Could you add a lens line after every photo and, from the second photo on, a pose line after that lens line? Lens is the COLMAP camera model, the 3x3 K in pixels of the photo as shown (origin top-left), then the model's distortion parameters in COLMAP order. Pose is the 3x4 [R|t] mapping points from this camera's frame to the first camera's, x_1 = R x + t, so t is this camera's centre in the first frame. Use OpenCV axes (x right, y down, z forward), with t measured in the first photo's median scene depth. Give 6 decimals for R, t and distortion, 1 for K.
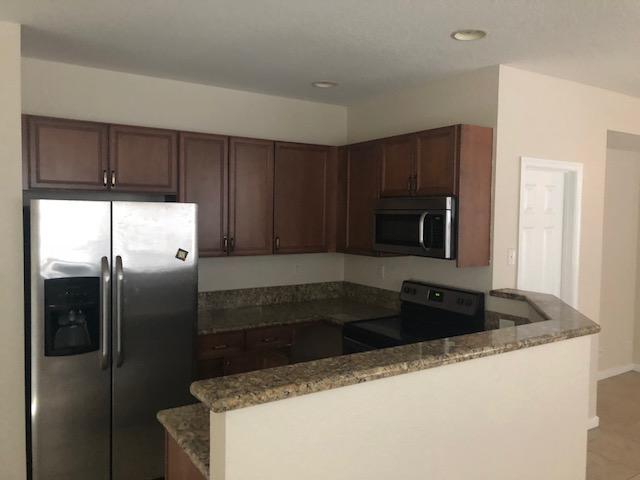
lens RADIAL K [[522.2, 0, 320.5], [0, 522.2, 237.6], [0, 0, 1]] dist [0.011565, -0.008427]
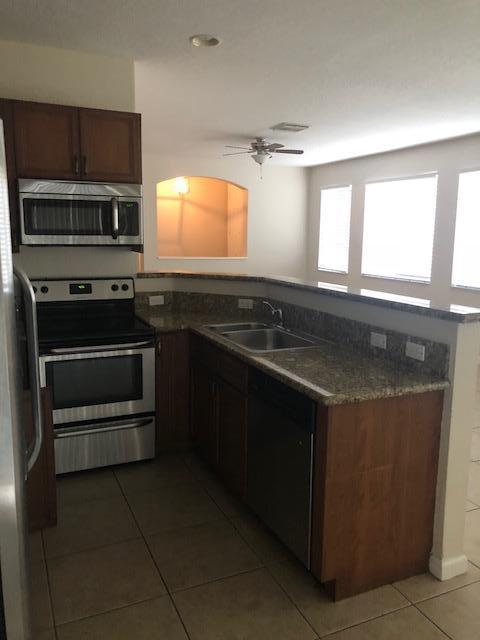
lens RADIAL K [[522.2, 0, 250.5], [0, 522.2, 317.3], [0, 0, 1]] dist [0.011565, -0.008427]
pose [[0.141953, -0.177296, 0.973866, -0.730192], [0.032250, 0.984135, 0.174465, 0.007479], [-0.989348, 0.006642, 0.145419, 0.601488]]
